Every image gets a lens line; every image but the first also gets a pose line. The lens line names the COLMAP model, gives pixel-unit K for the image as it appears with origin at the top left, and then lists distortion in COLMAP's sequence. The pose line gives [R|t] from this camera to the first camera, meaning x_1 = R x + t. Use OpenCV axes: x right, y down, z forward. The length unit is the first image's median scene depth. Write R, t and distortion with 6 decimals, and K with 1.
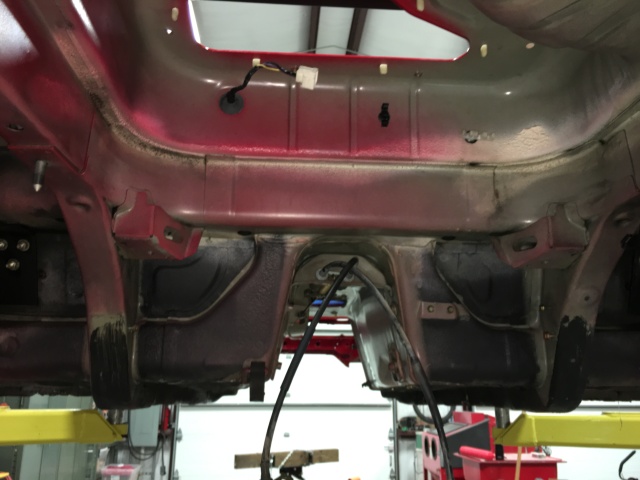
lens RADIAL K [[552.6, 0, 320.0], [0, 552.6, 240.0], [0, 0, 1]] dist [0.085521, -0.135179]
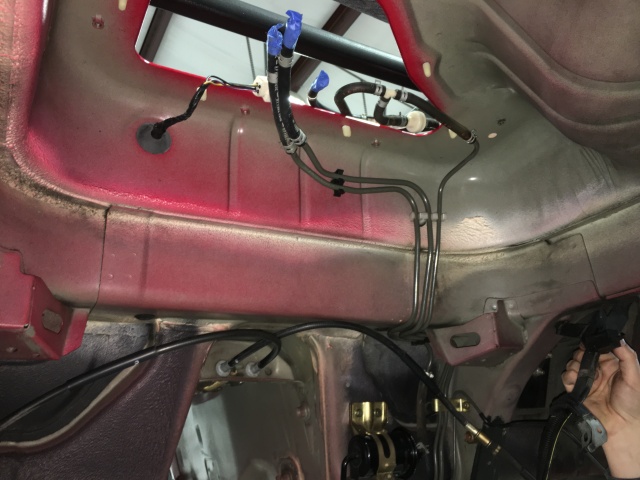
lens RADIAL K [[552.6, 0, 320.0], [0, 552.6, 240.0], [0, 0, 1]] dist [0.085521, -0.135179]
pose [[0.898567, 0.091955, 0.429094, -0.262525], [-0.050515, 0.992974, -0.107011, -0.047356], [-0.435919, 0.074481, 0.896899, 0.262120]]
